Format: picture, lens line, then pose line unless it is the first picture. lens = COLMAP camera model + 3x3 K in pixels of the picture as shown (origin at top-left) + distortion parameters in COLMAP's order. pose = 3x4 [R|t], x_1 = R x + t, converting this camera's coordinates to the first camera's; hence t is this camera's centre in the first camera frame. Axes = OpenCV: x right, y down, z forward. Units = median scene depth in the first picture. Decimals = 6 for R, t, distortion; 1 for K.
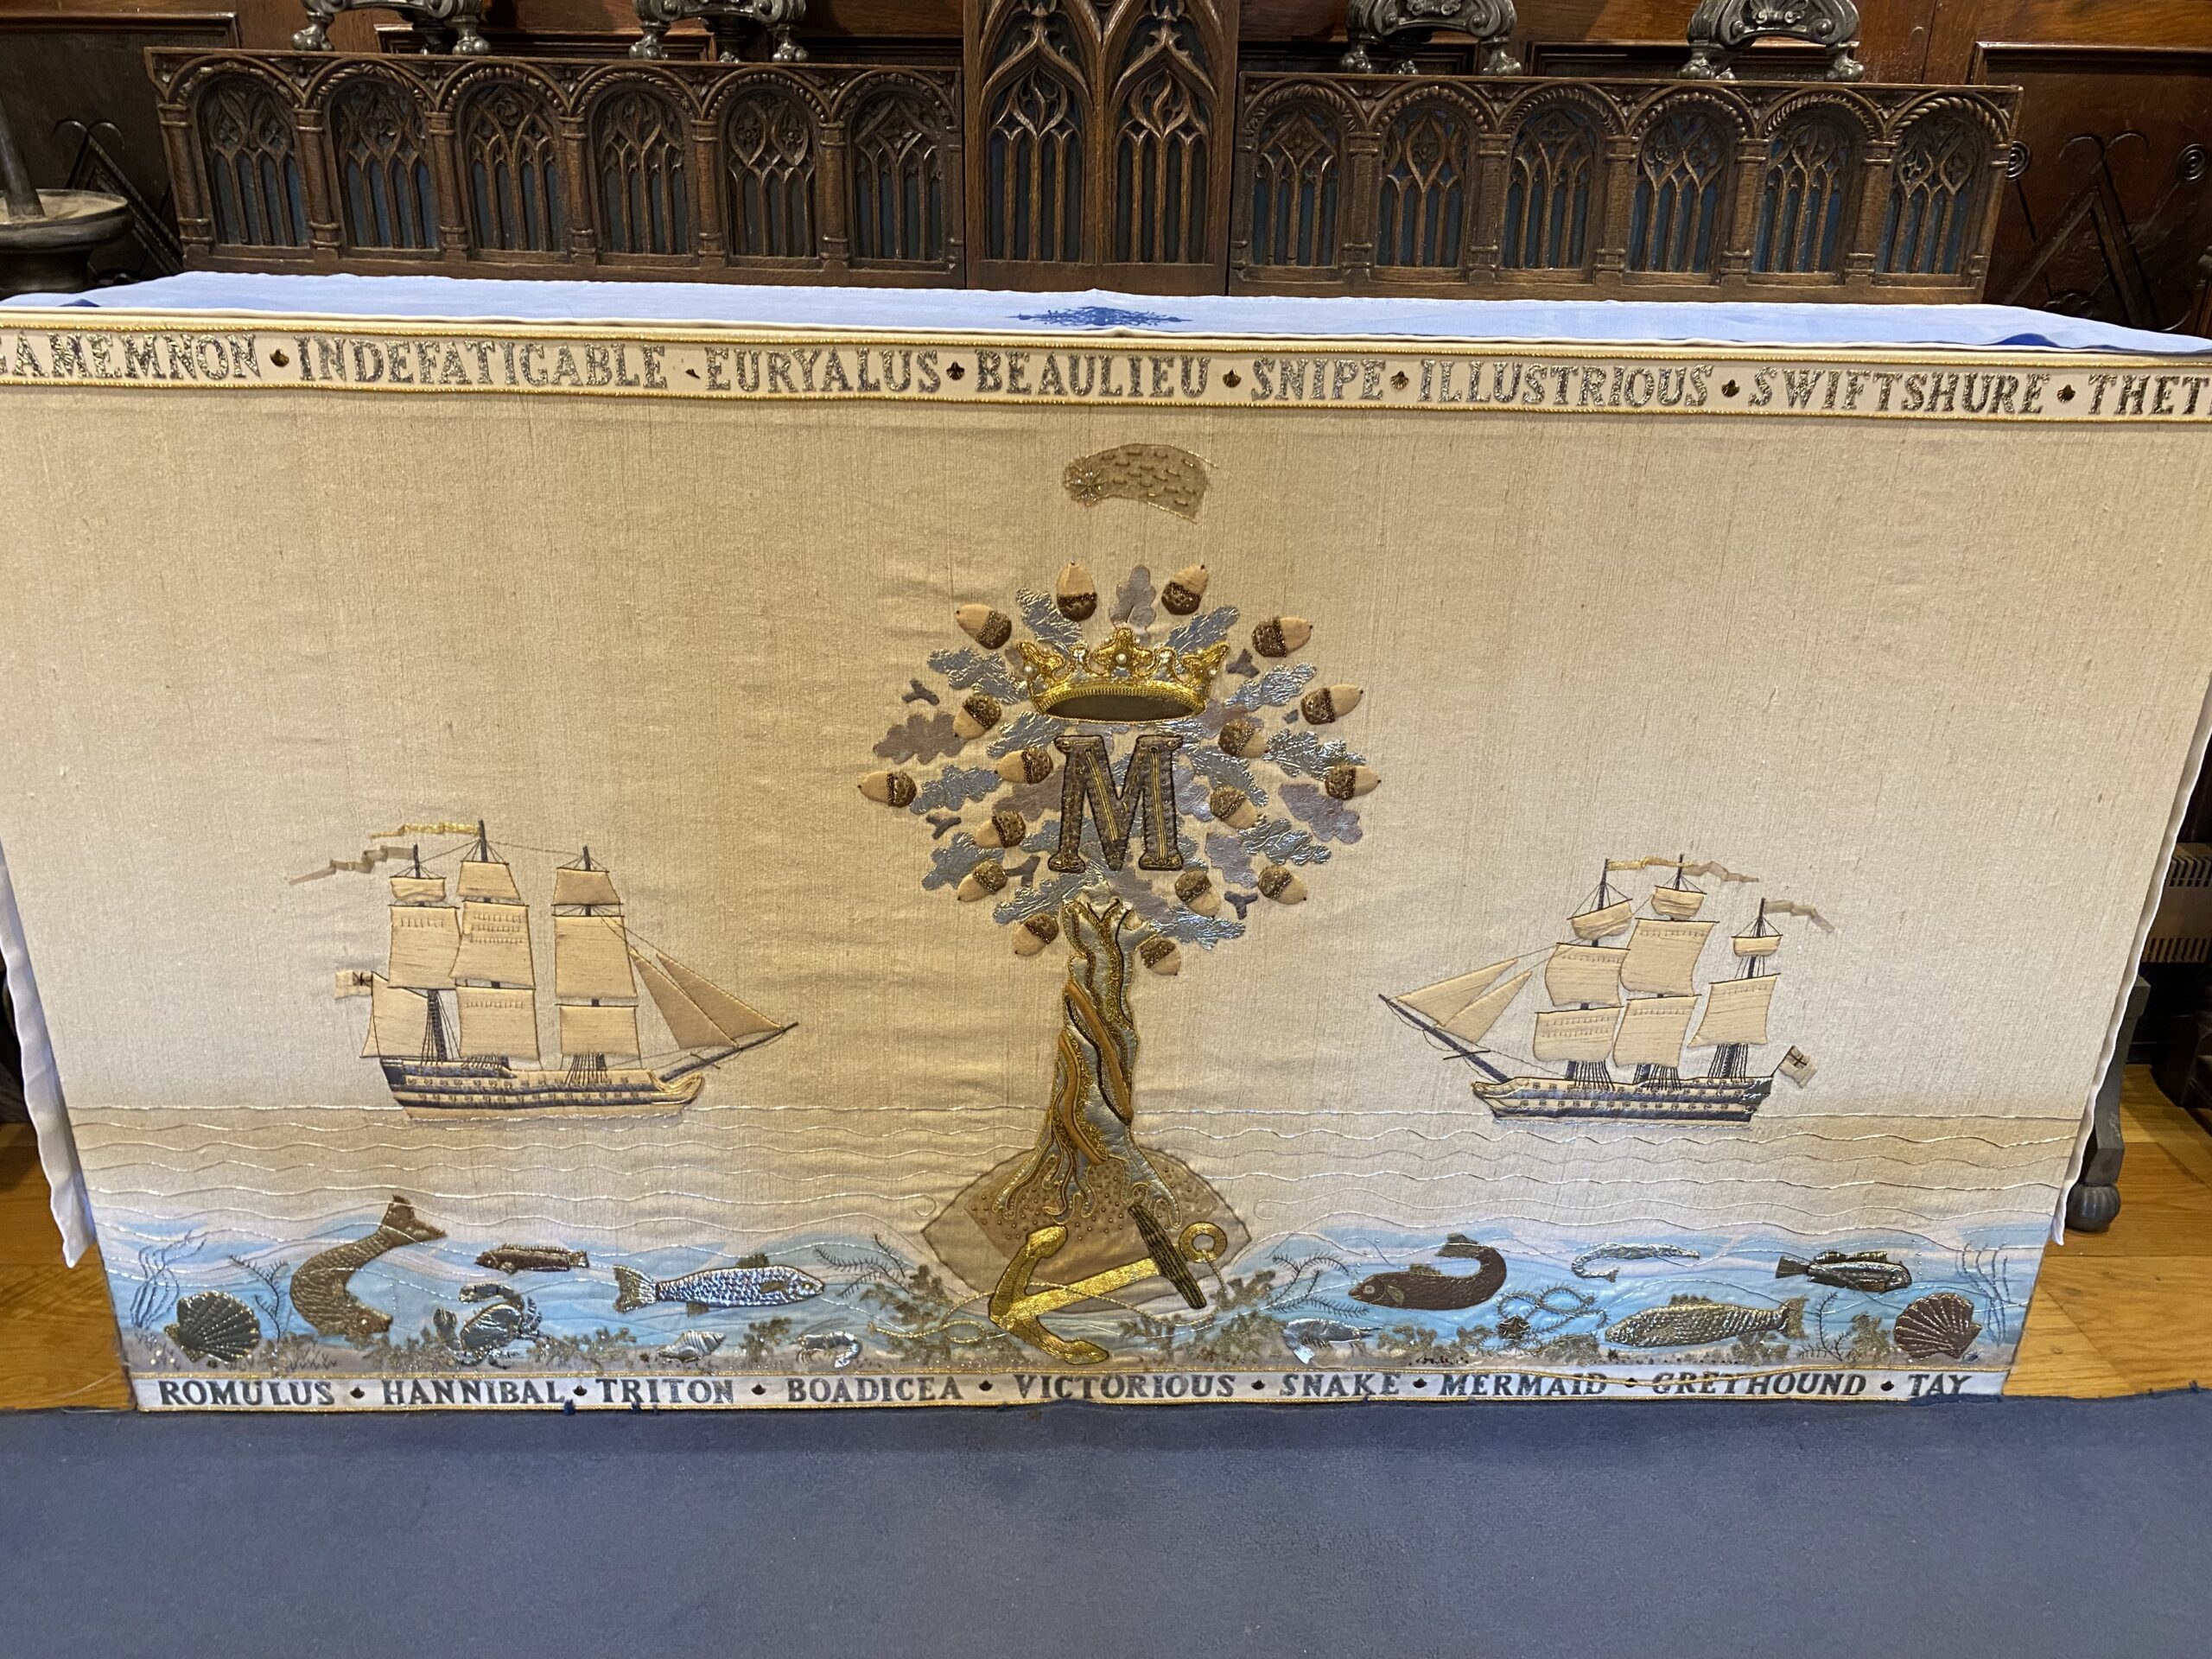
lens RADIAL K [[1708.0, 0, 1104.2], [0, 1708.0, 834.2], [0, 0, 1]] dist [0.024276, -0.008355]
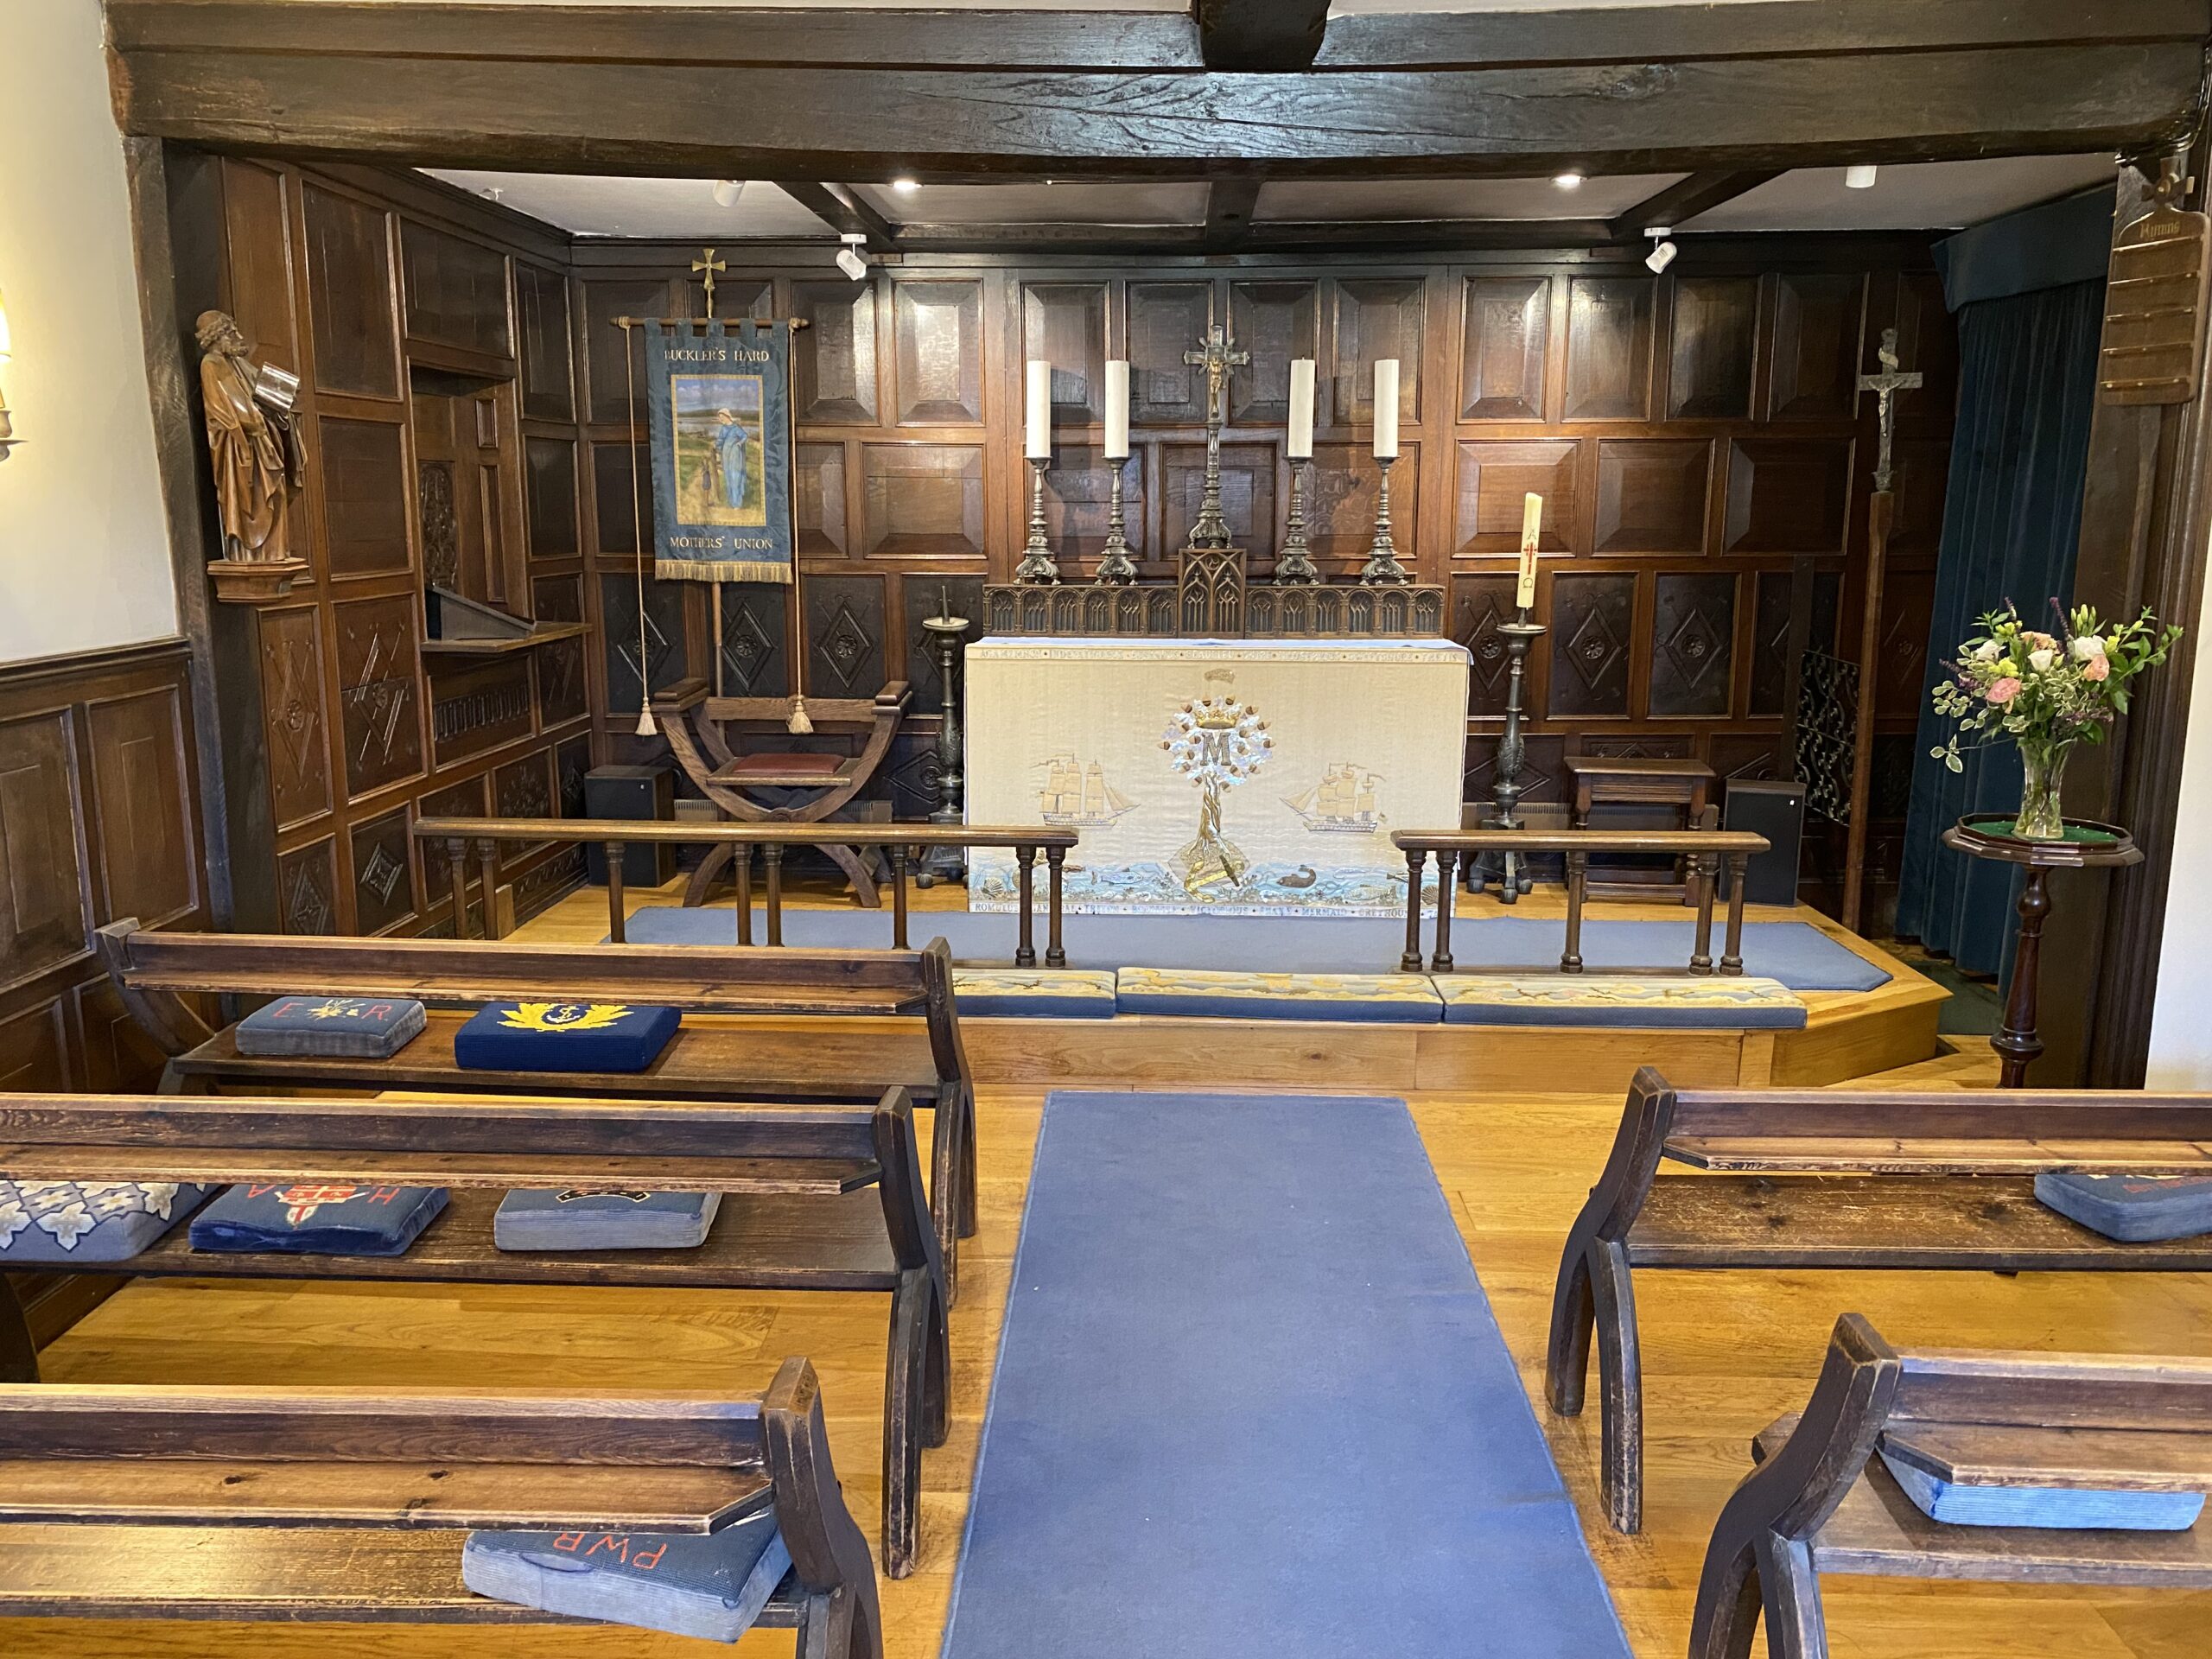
lens RADIAL K [[1708.0, 0, 1104.4], [0, 1708.0, 825.7], [0, 0, 1]] dist [0.024276, -0.008355]
pose [[0.997400, -0.003651, -0.071978, 0.033084], [-0.011080, 0.979075, -0.203199, 0.943742], [0.071214, 0.203468, 0.976488, -2.883844]]
